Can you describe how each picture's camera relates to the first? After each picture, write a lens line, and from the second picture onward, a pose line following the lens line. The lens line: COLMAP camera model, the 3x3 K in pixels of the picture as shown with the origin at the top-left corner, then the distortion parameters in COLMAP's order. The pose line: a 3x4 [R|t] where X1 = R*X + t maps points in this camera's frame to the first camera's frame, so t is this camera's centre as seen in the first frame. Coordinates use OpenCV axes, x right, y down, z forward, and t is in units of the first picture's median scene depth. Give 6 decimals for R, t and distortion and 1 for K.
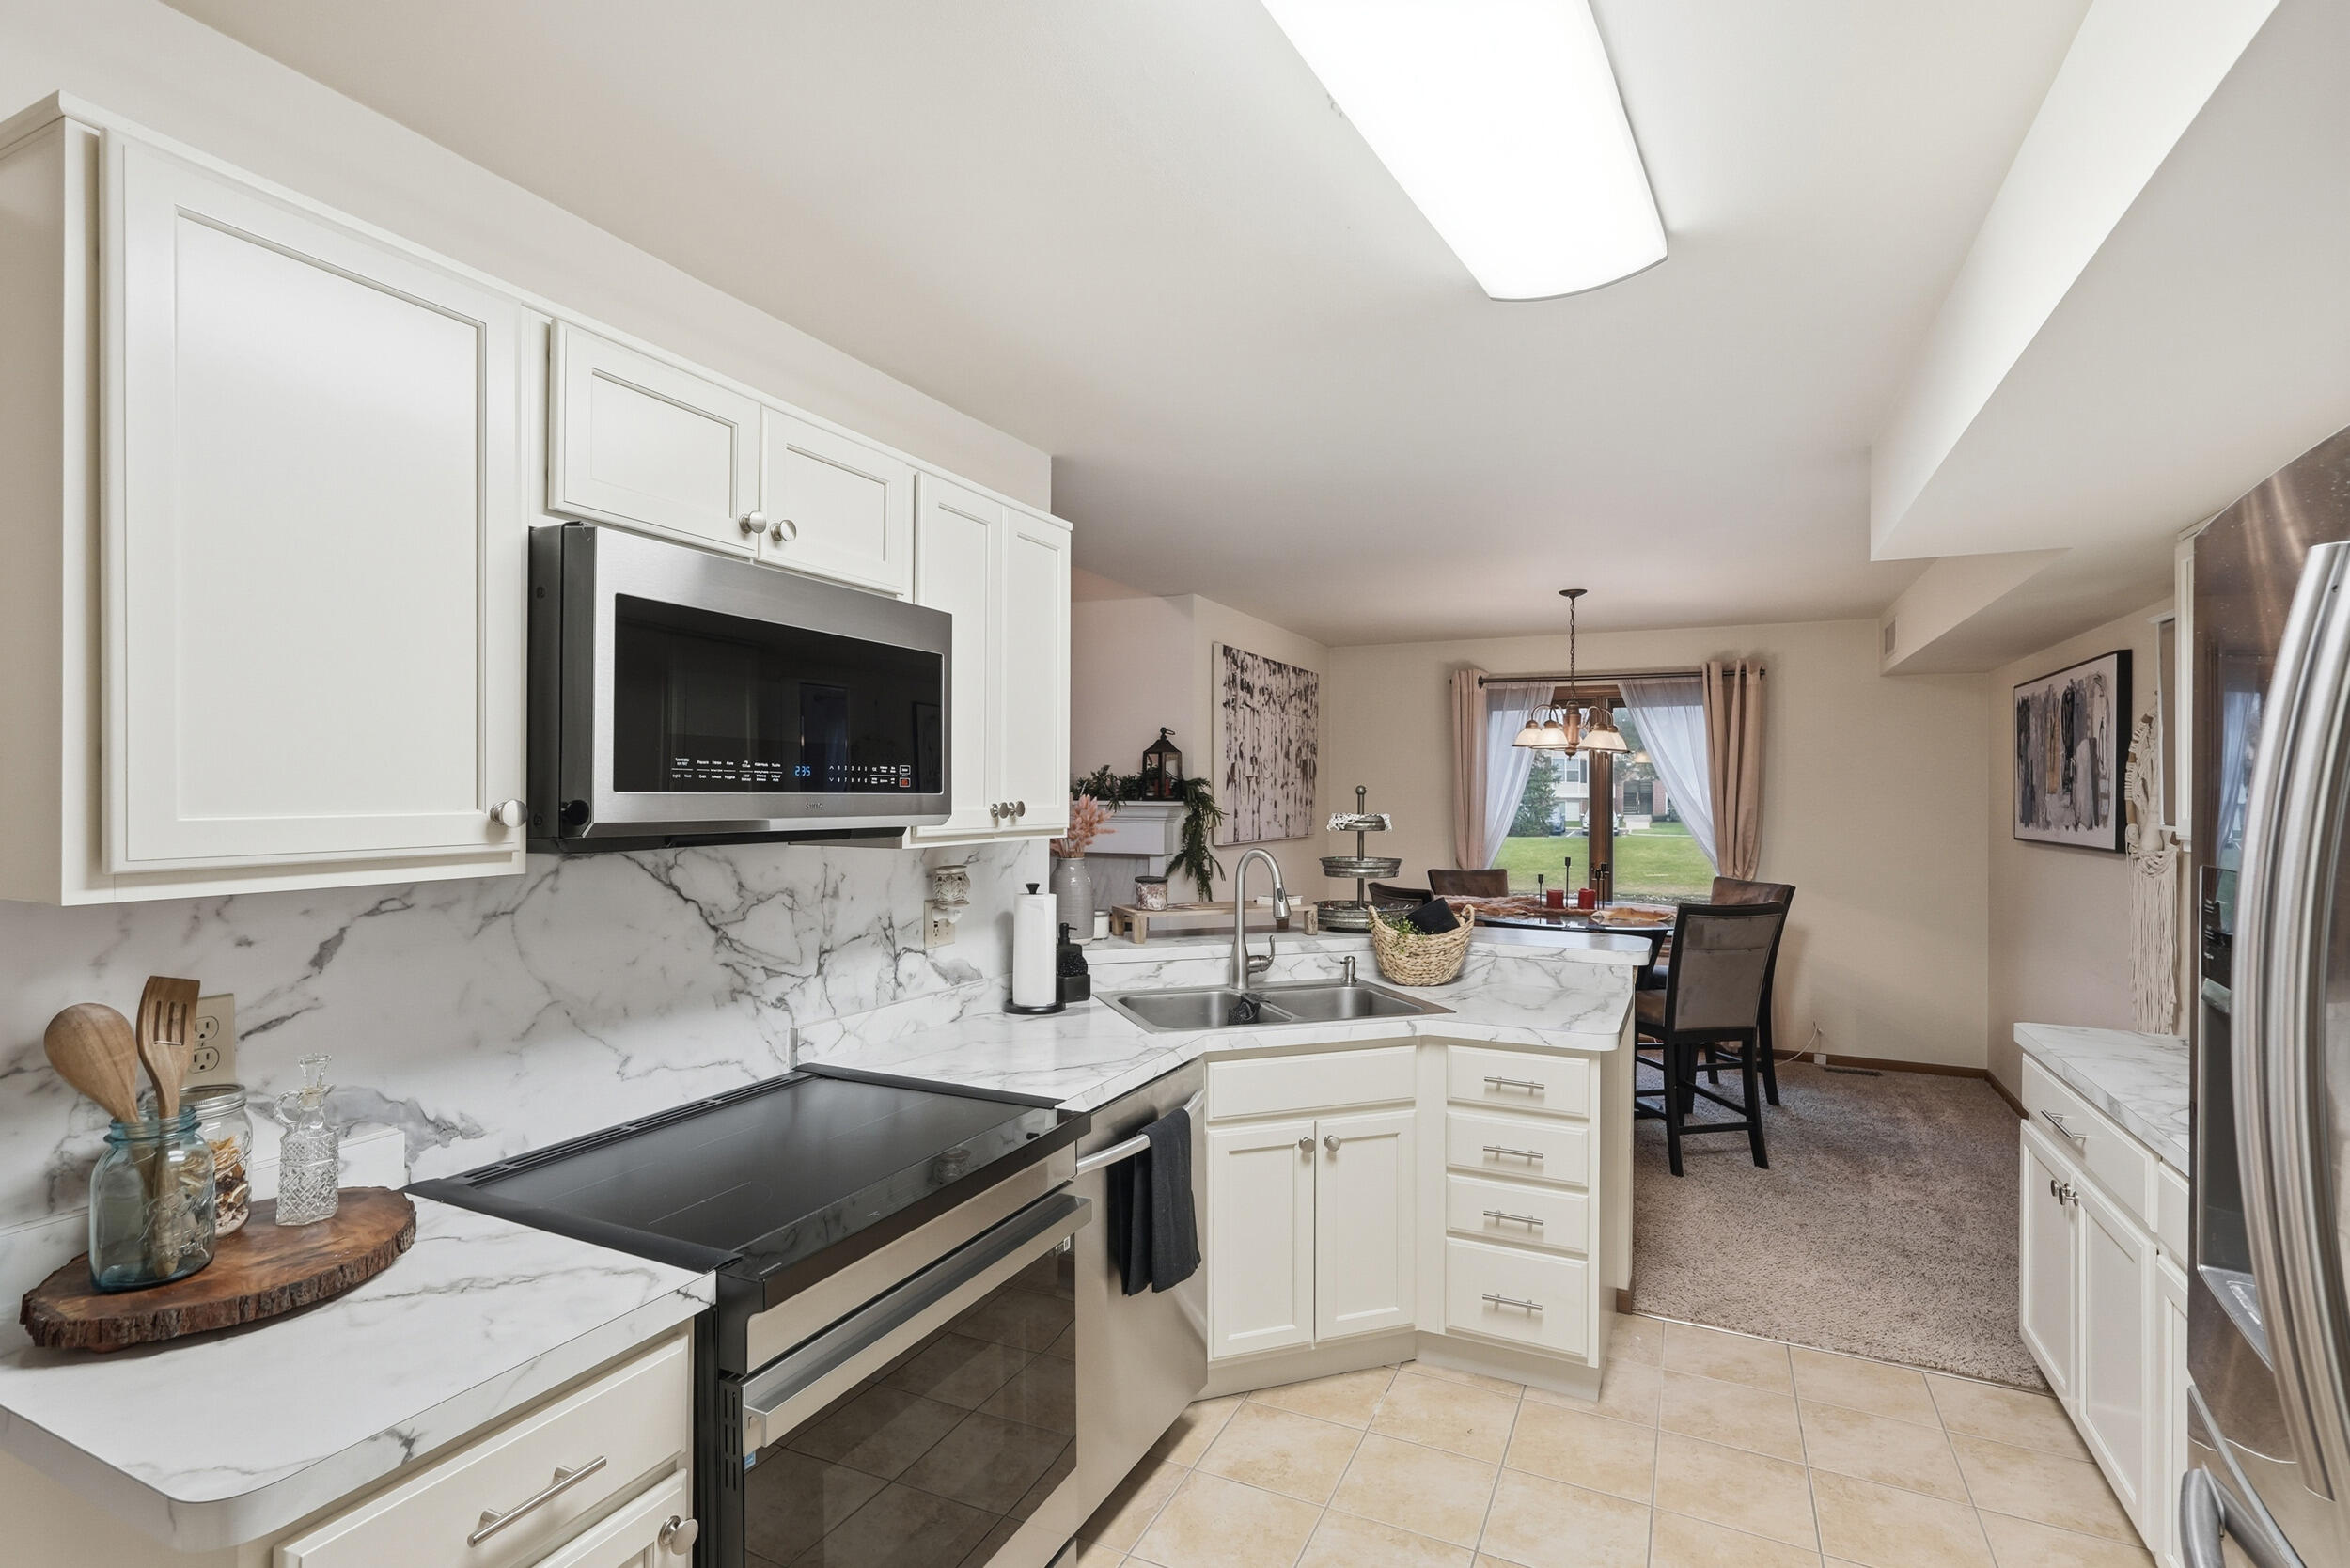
lens RADIAL K [[1104.4, 0, 1175.0], [0, 1104.4, 784.0], [0, 0, 1]] dist [-0.001595, -0.000279]
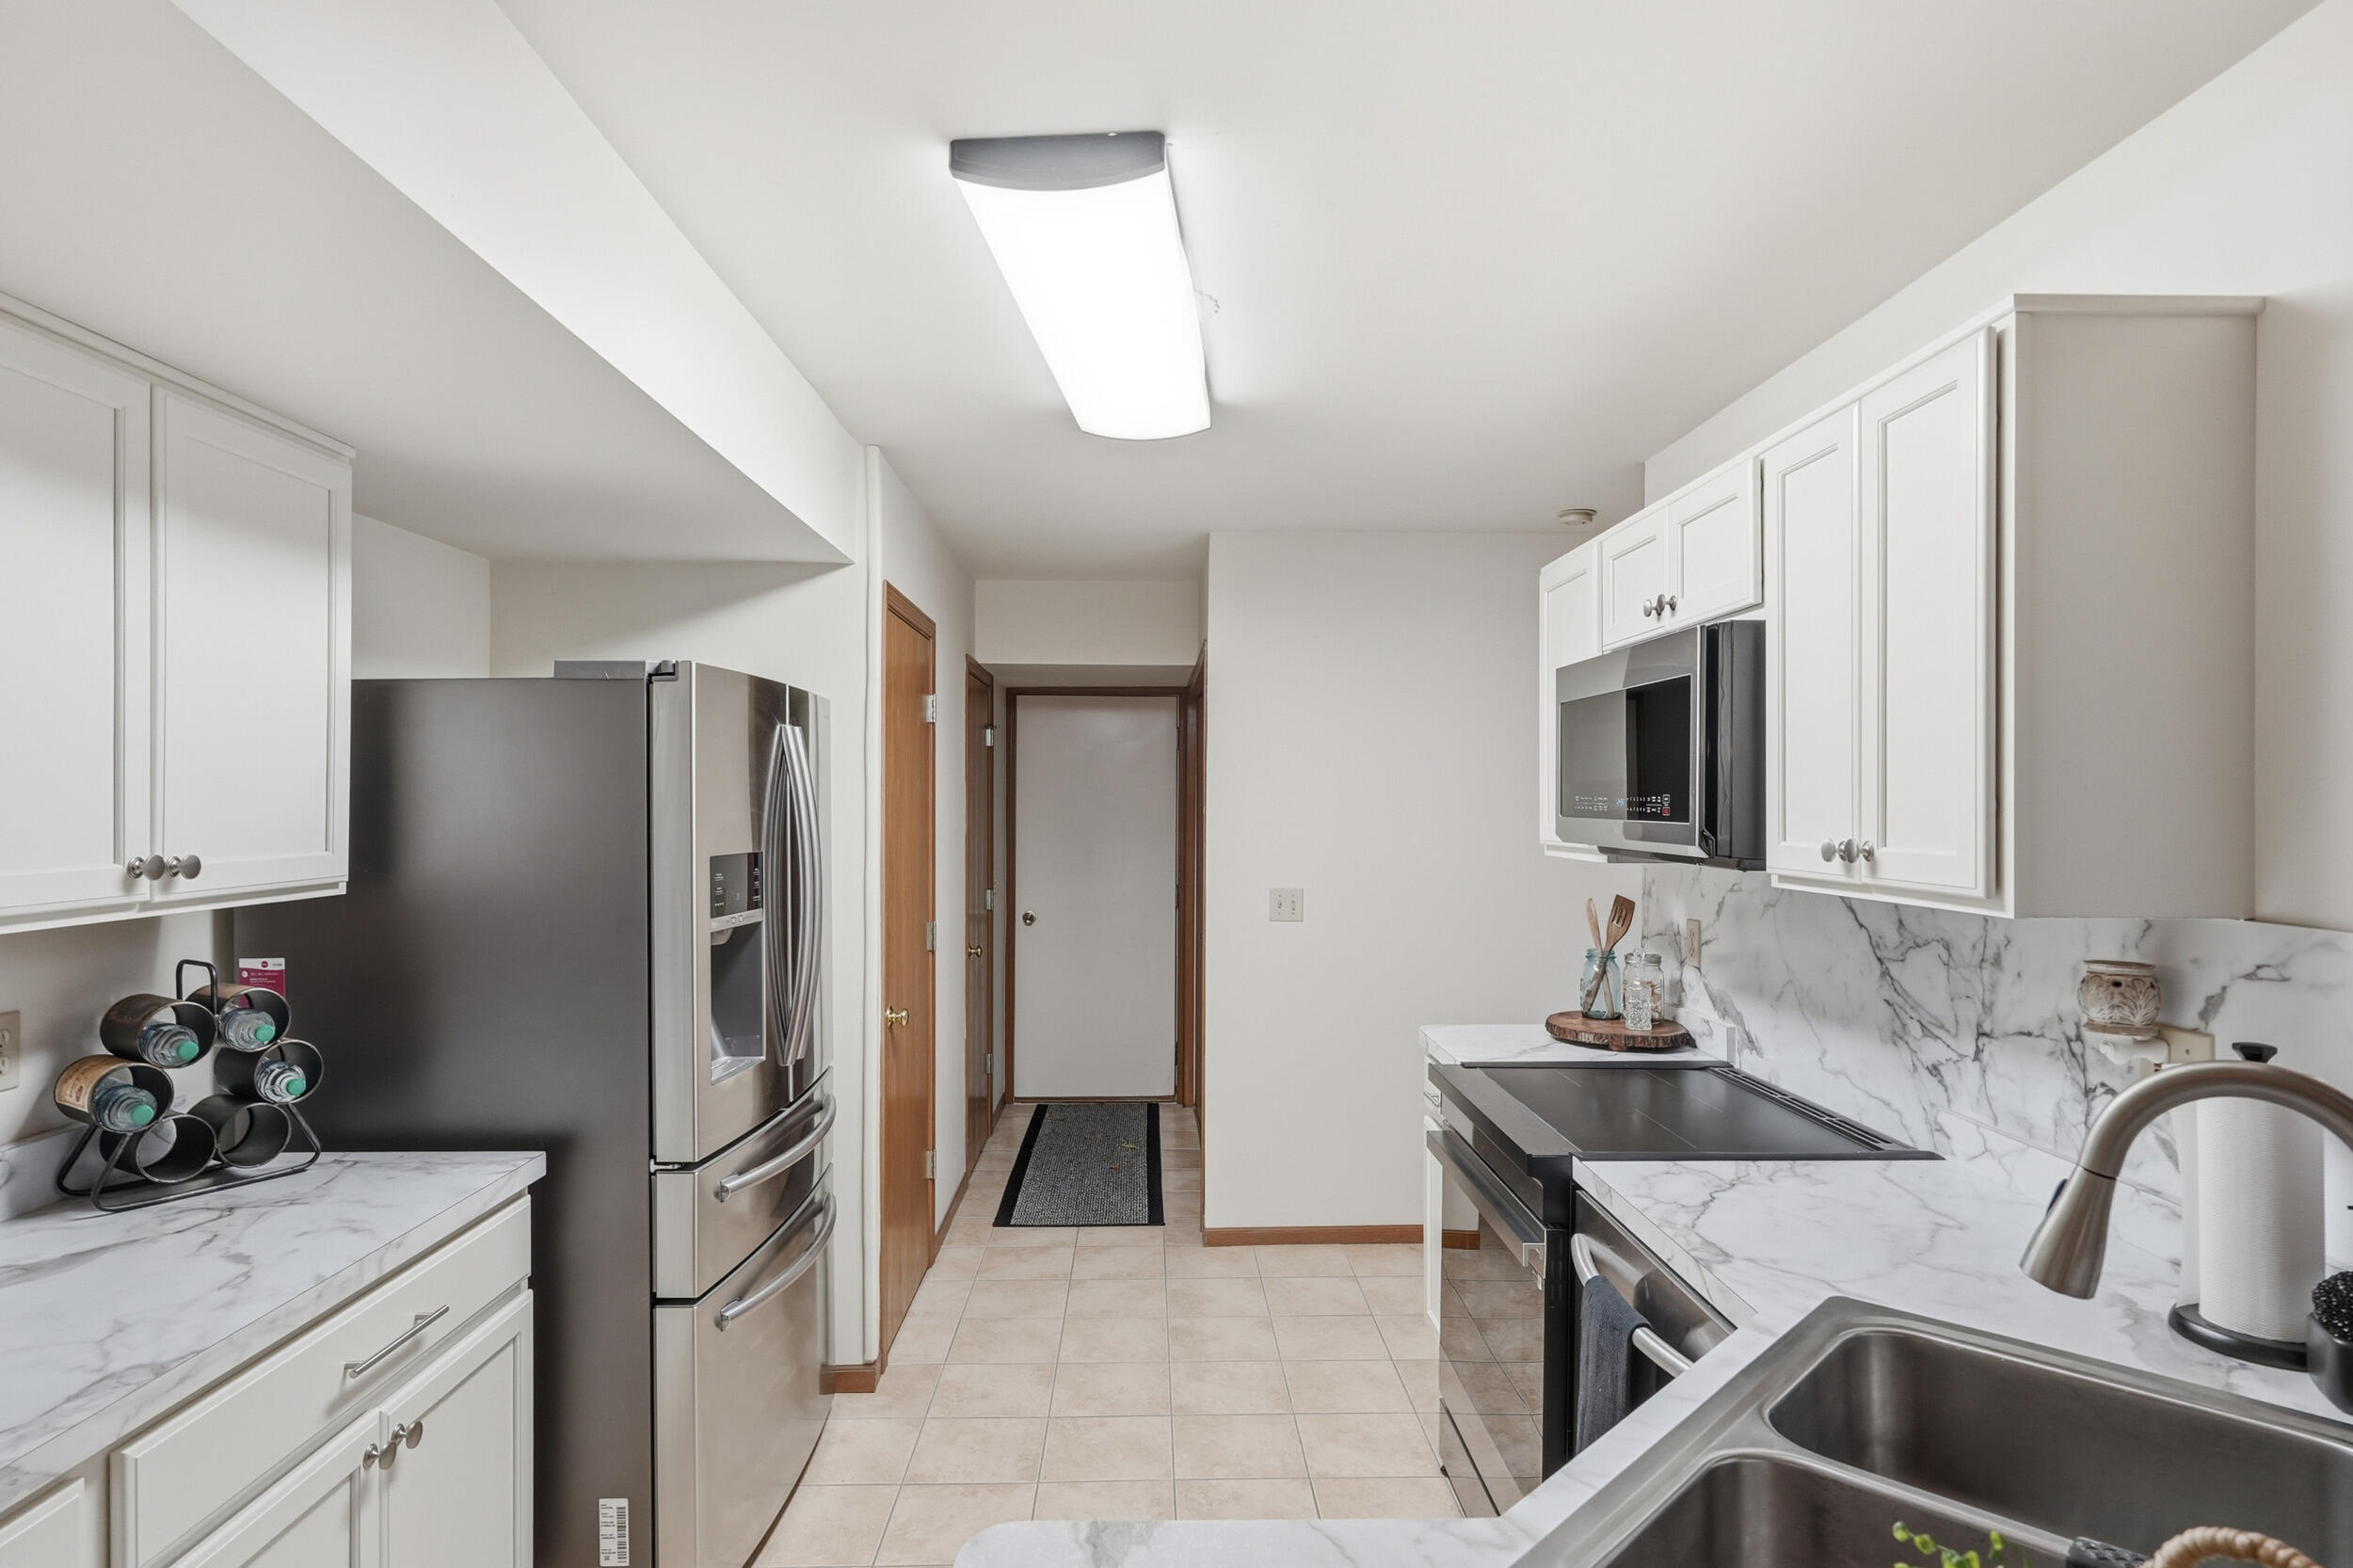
lens RADIAL K [[1206.6, 0, 1171.0], [0, 1206.6, 803.8], [0, 0, 1]] dist [-0.000277, -0.000224]
pose [[-0.892755, -0.005838, -0.450505, 0.578792], [-0.003089, 0.999972, -0.006838, 0.000807], [0.450533, -0.004713, -0.892748, 1.544880]]
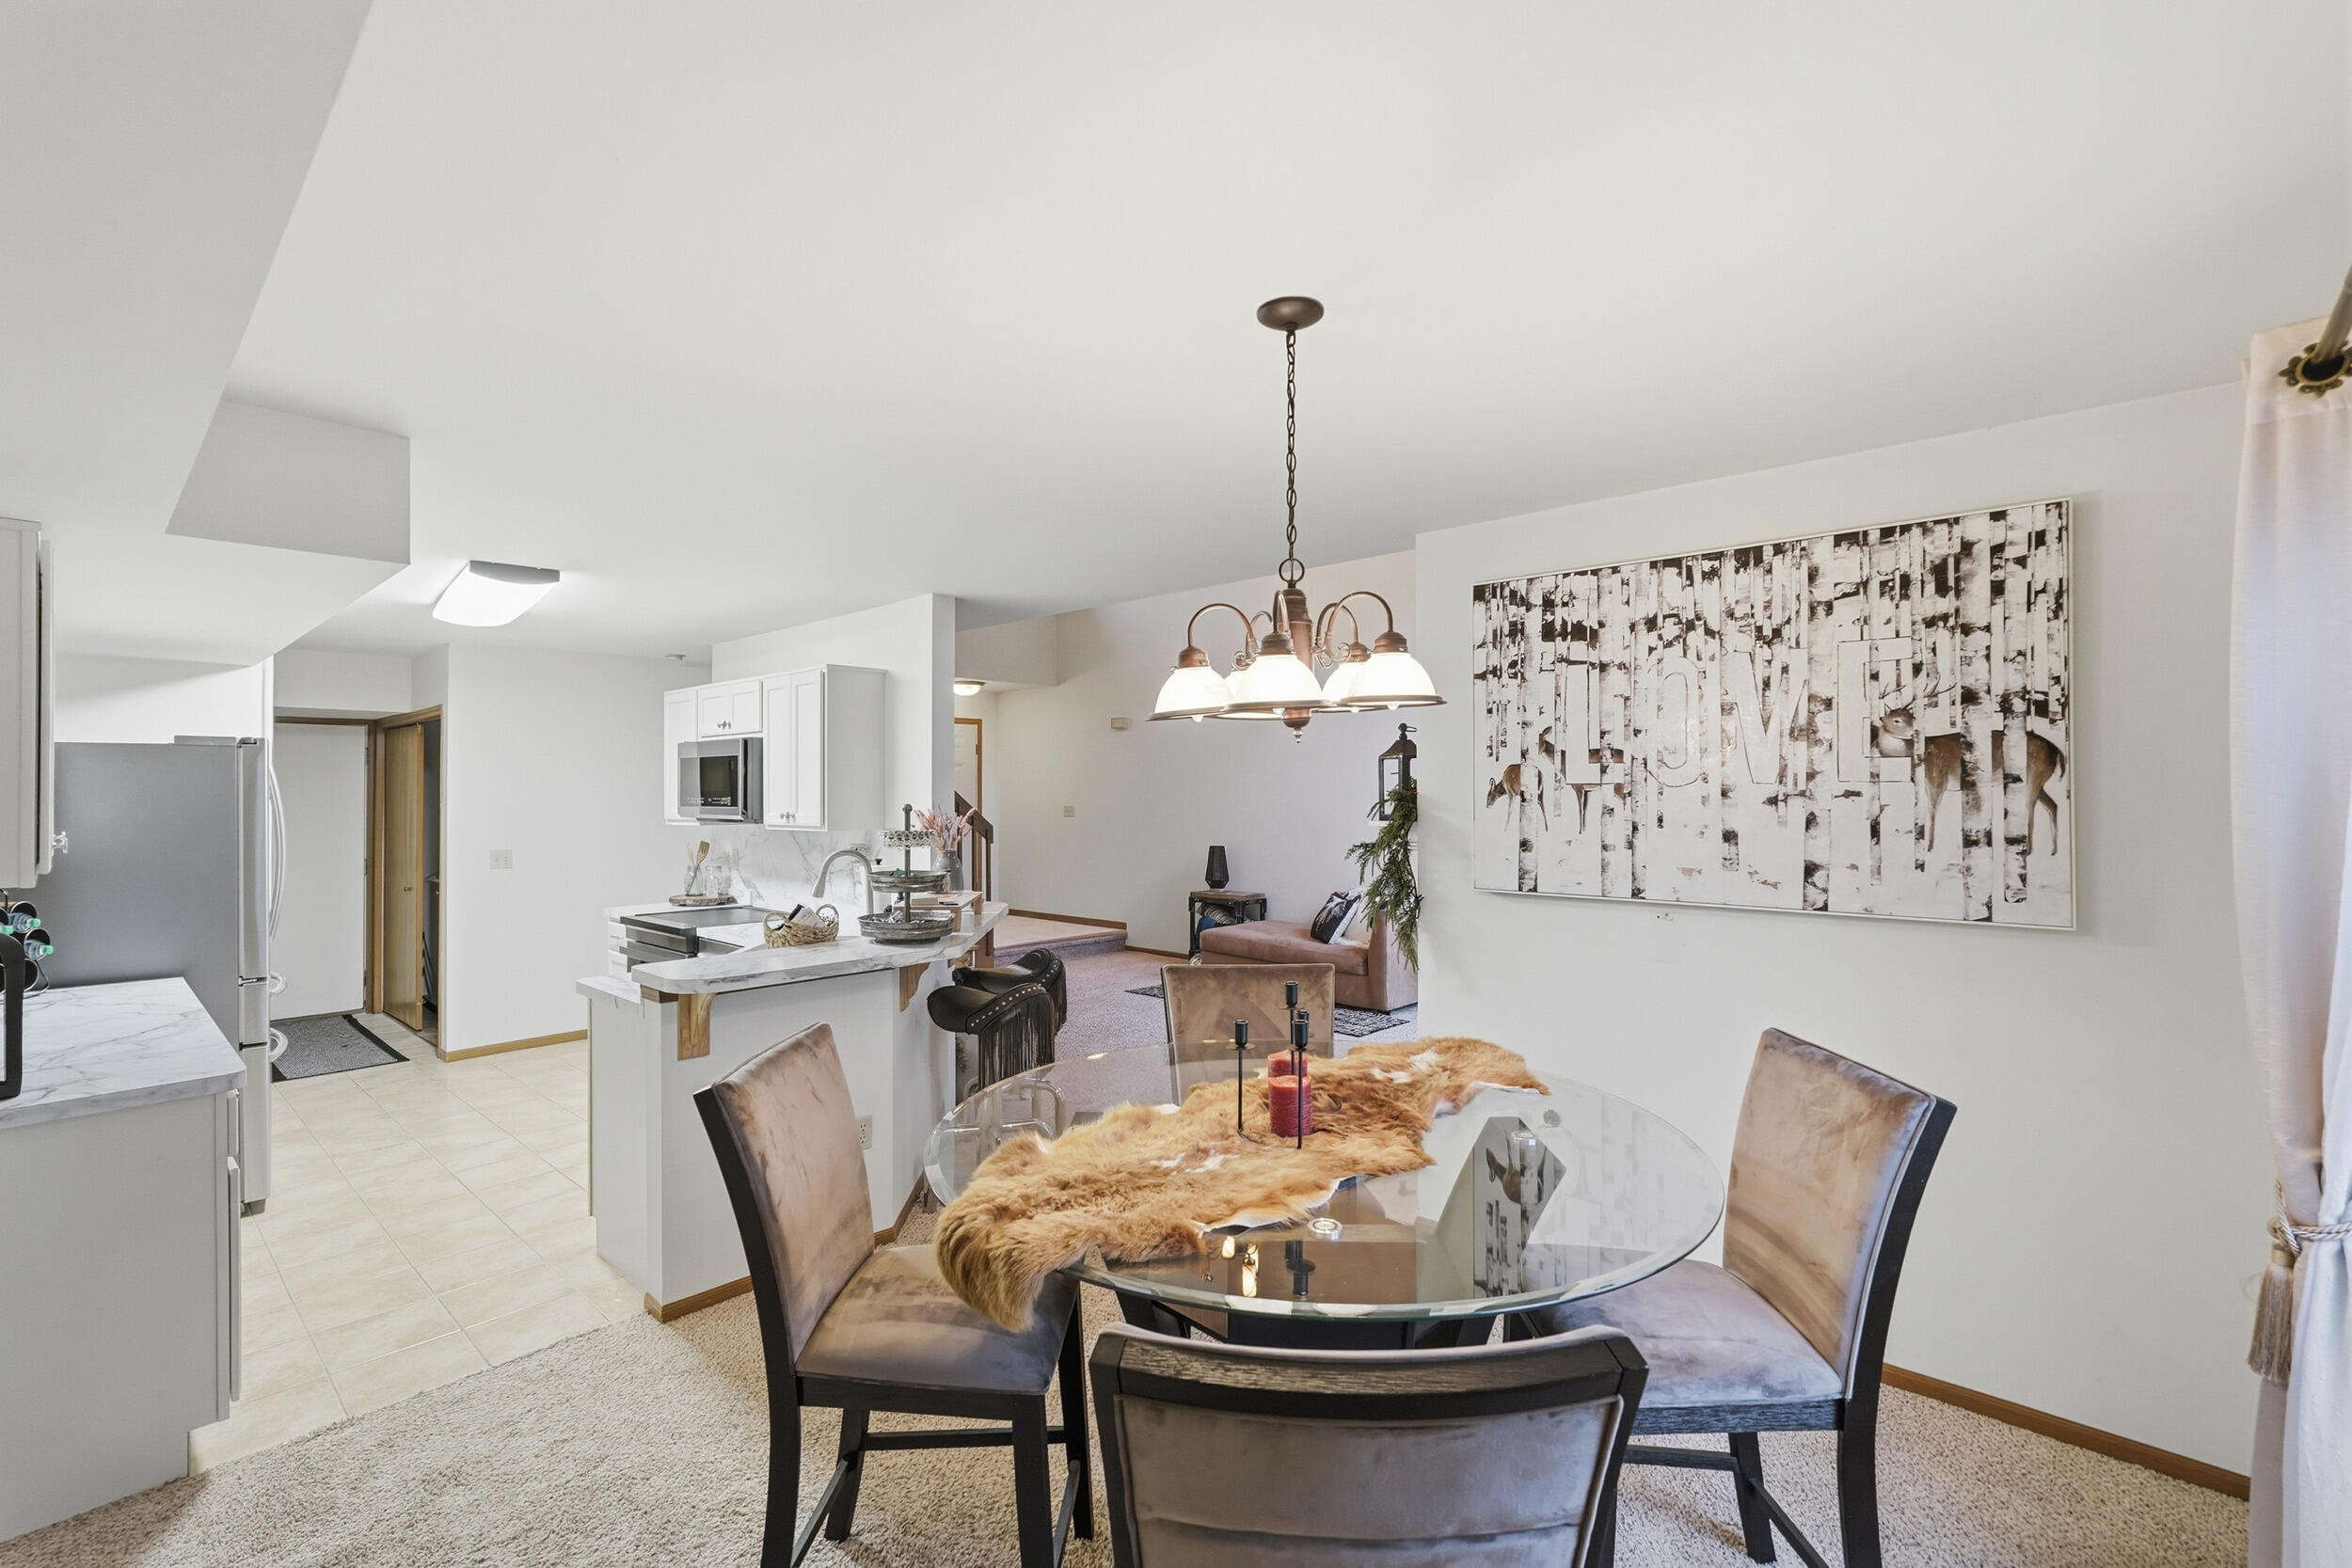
lens RADIAL K [[1105.2, 0, 1176.0], [0, 1105.2, 784.0], [0, 0, 1]] dist [-0.001595, -0.000279]
pose [[-0.290268, -0.008246, -0.956910, 1.726522], [0.009939, 0.999883, -0.011631, -0.005031], [0.956894, -0.012887, -0.290152, 2.427740]]
